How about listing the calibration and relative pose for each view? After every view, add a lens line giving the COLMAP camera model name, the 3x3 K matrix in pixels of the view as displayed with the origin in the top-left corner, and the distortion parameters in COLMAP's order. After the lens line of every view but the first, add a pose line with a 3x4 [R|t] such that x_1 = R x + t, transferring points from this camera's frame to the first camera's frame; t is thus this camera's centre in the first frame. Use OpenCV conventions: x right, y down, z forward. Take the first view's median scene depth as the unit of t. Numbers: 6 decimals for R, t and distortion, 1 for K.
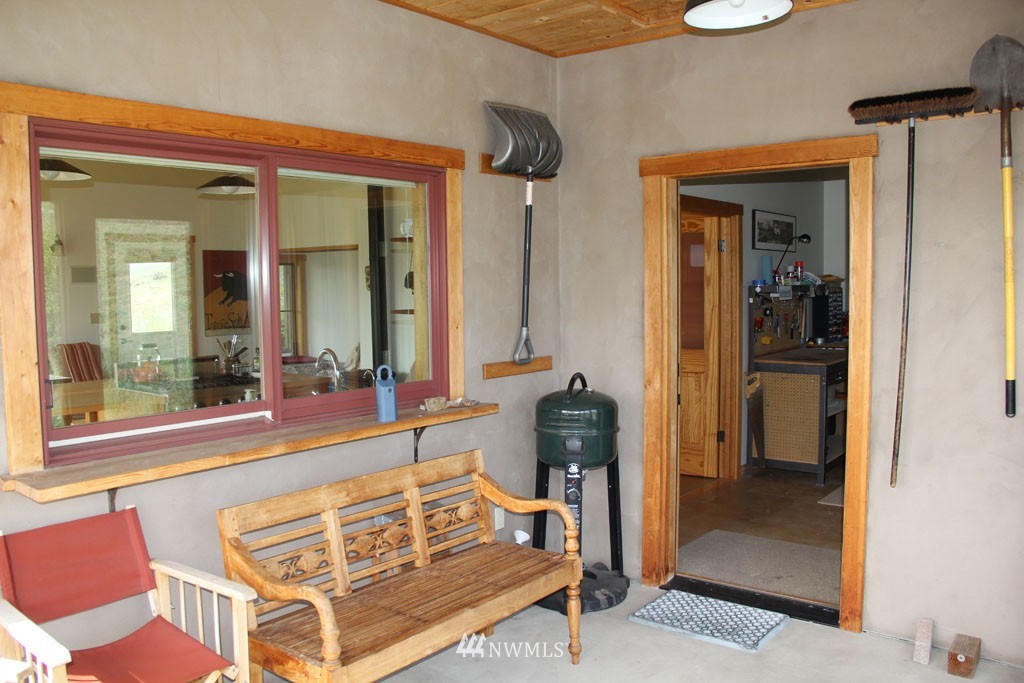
lens RADIAL K [[848.4, 0, 509.5], [0, 848.4, 346.7], [0, 0, 1]] dist [-0.171725, 0.127886]
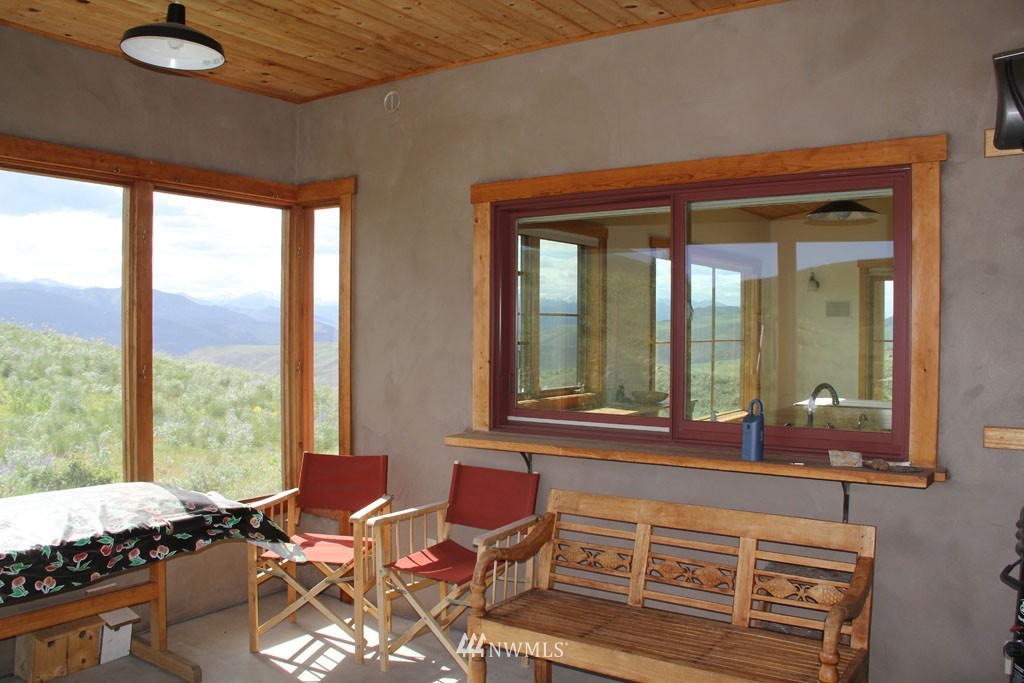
lens RADIAL K [[848.4, 0, 512.4], [0, 848.4, 338.3], [0, 0, 1]] dist [-0.171725, 0.127886]
pose [[0.076425, 0.023478, -0.996799, 0.812829], [-0.080907, 0.996572, 0.017269, -0.042606], [0.993787, 0.079328, 0.078063, 0.726663]]
